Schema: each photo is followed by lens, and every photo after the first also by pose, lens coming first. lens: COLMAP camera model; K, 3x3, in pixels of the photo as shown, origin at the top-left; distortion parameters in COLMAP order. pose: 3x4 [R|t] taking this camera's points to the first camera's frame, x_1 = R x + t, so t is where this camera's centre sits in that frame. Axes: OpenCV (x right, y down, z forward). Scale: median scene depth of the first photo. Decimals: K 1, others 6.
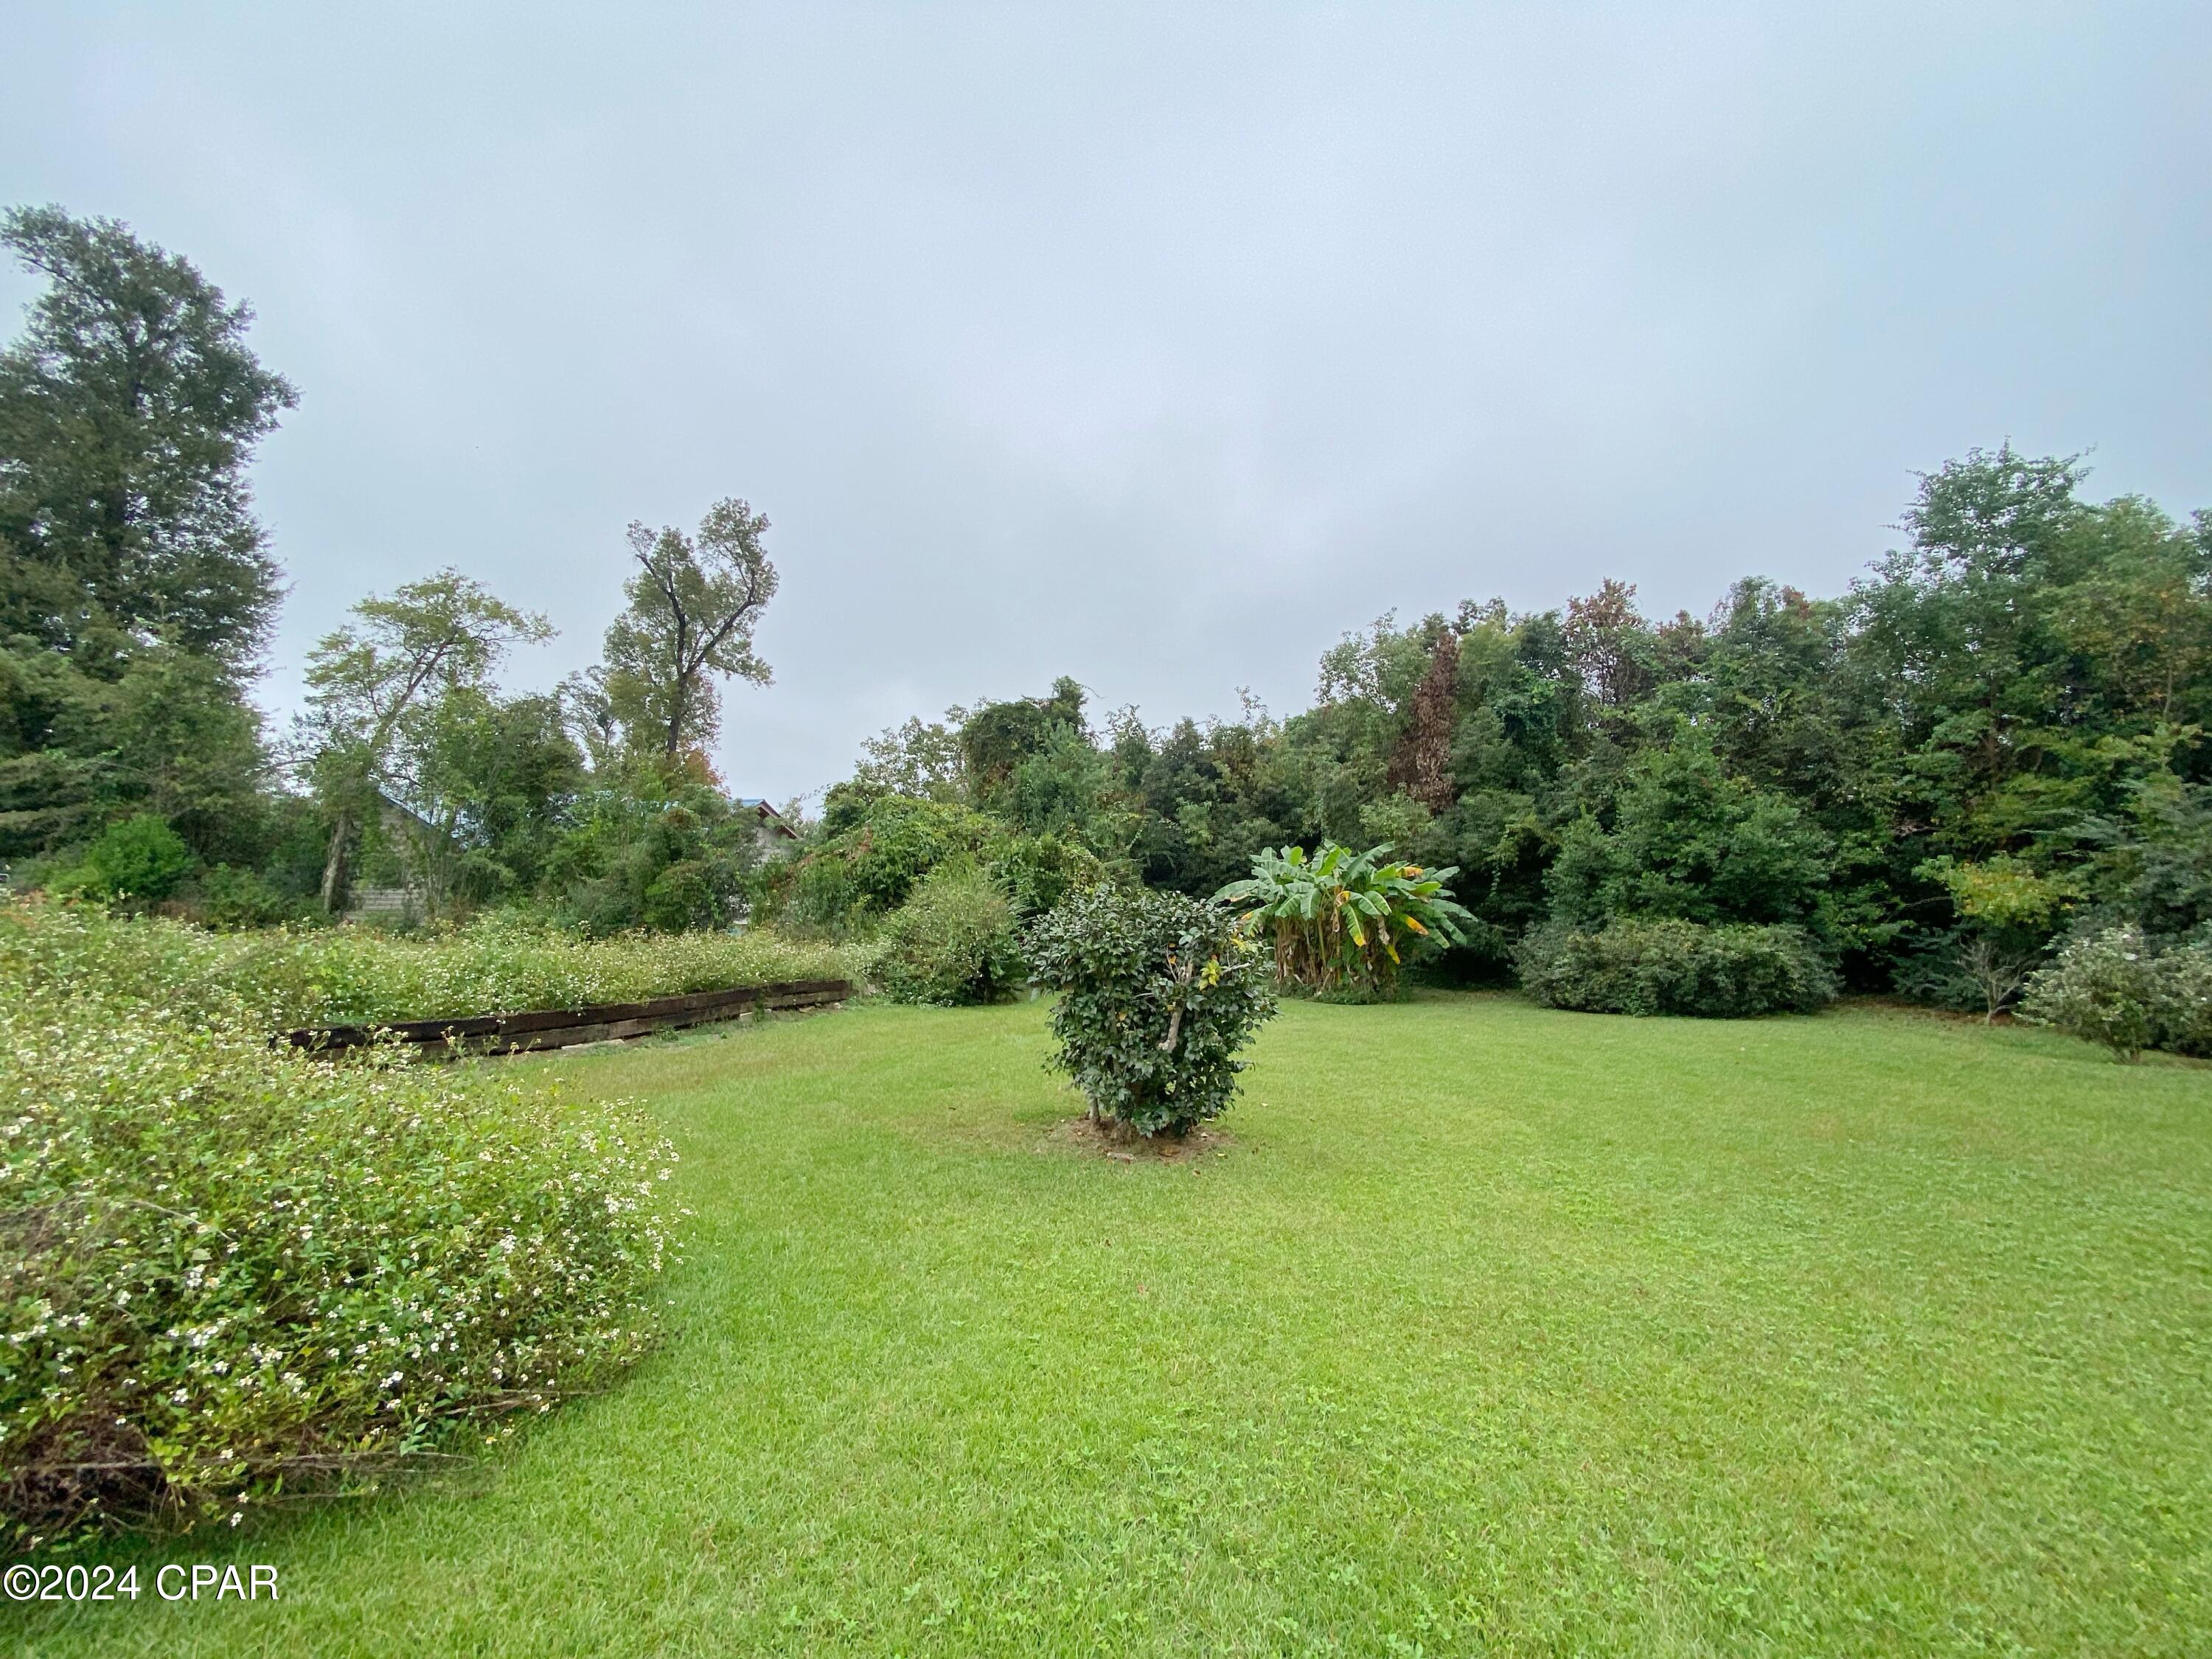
lens RADIAL K [[894.3, 0, 1106.0], [0, 894.3, 829.5], [0, 0, 1]] dist [0.010697, -0.018725]
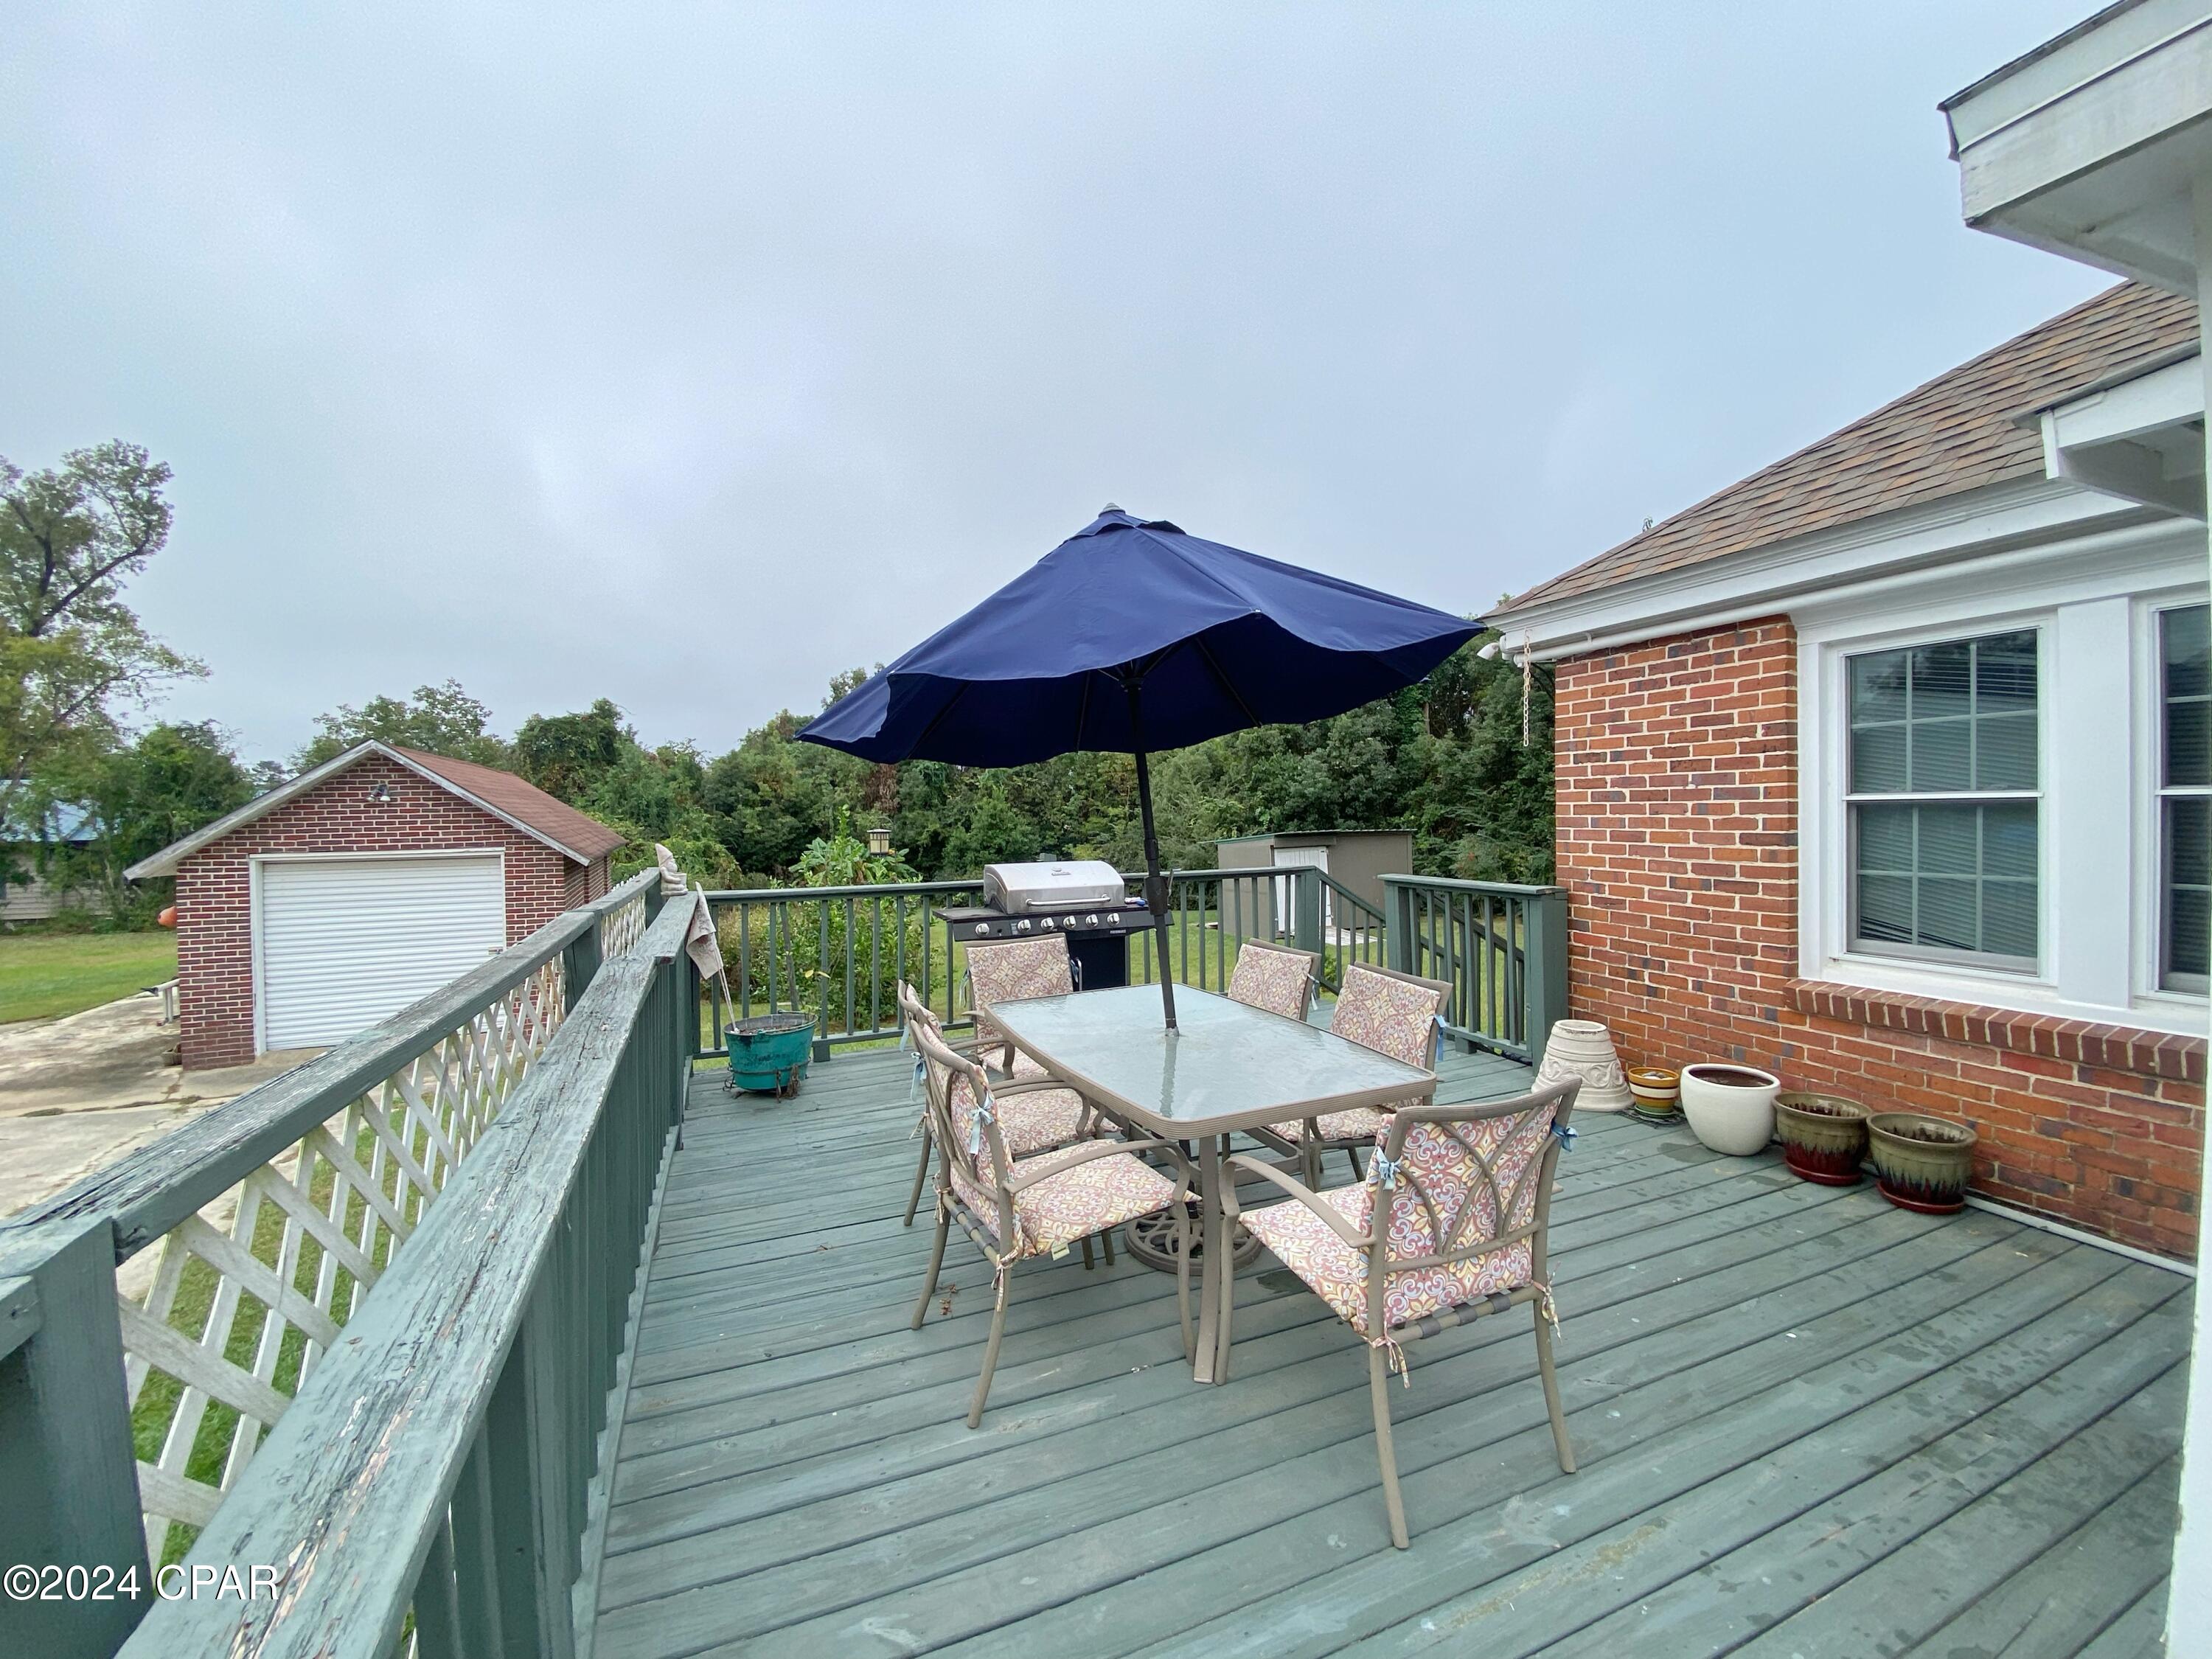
lens RADIAL K [[891.7, 0, 1107.5], [0, 891.7, 820.9], [0, 0, 1]] dist [0.057254, -0.041104]
pose [[0.764417, -0.019650, 0.644422, -0.623267], [-0.027062, 0.997677, 0.062522, -0.168961], [-0.644154, -0.065232, 0.762110, -0.954290]]
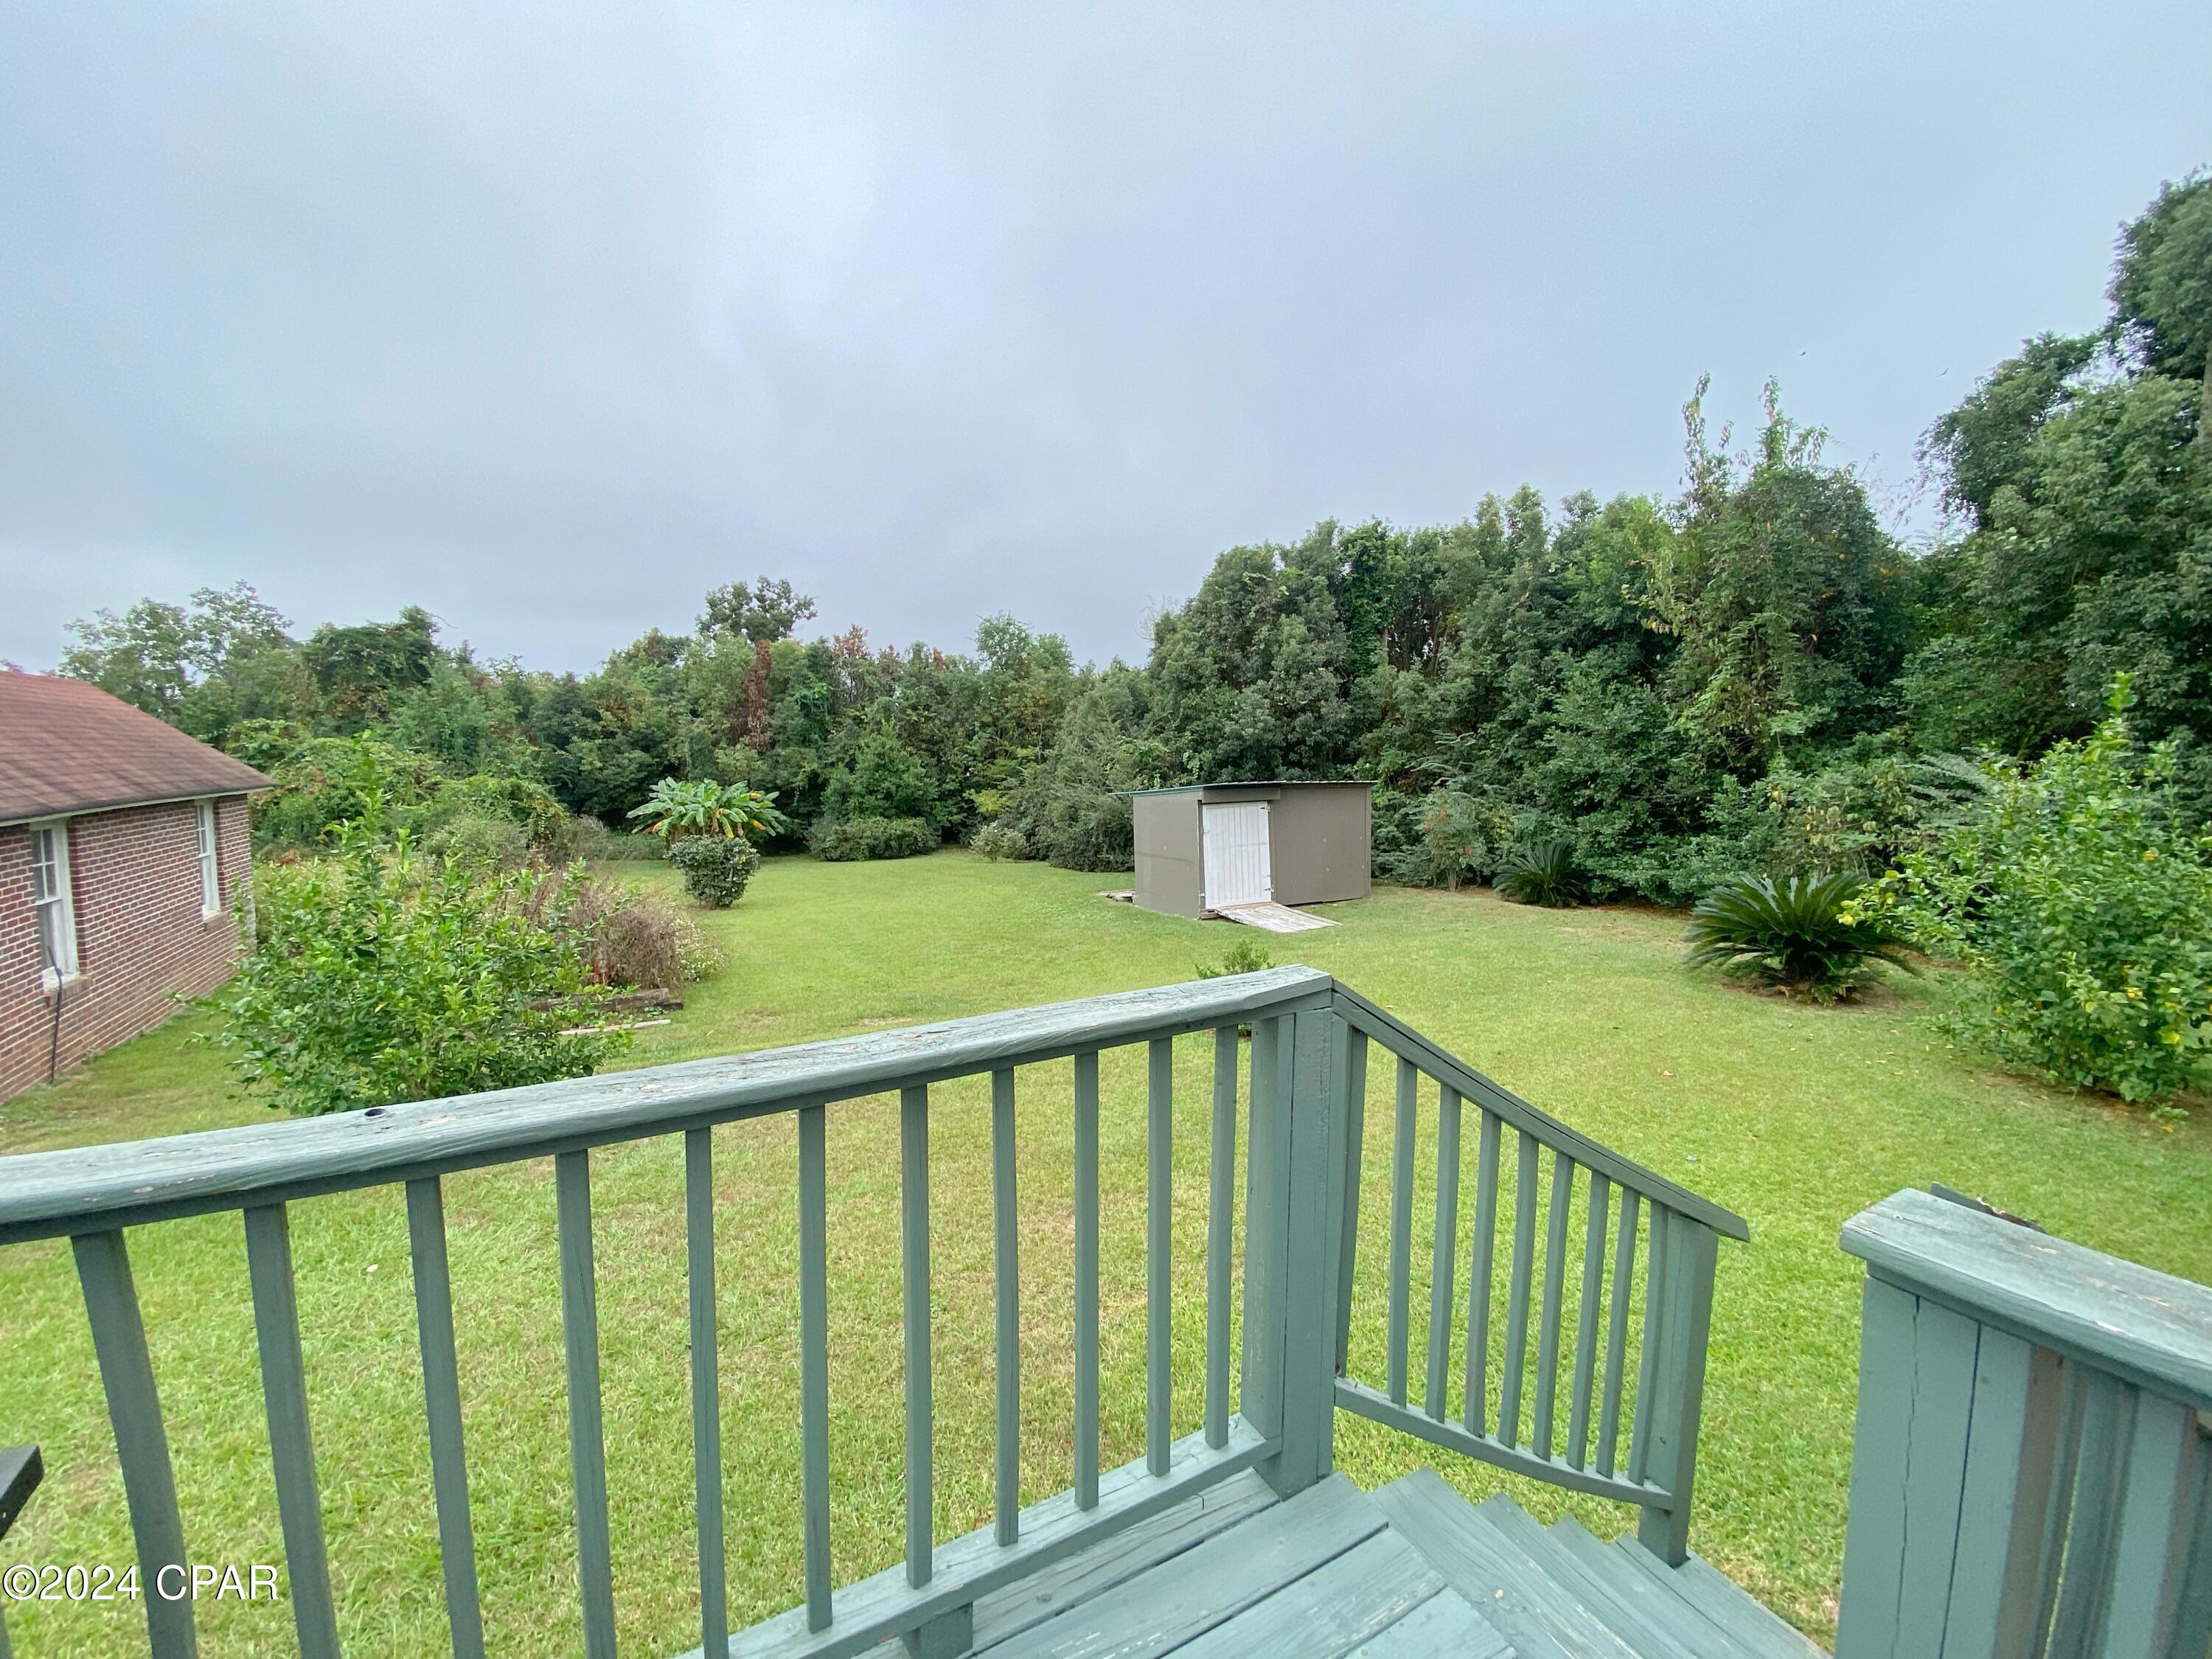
lens RADIAL K [[891.7, 0, 1107.5], [0, 891.7, 820.9], [0, 0, 1]] dist [0.057254, -0.041104]
pose [[0.714878, -0.054070, 0.697155, -0.410768], [-0.047233, 0.990995, 0.125293, -0.158312], [-0.697652, -0.122498, 0.705887, -0.784555]]
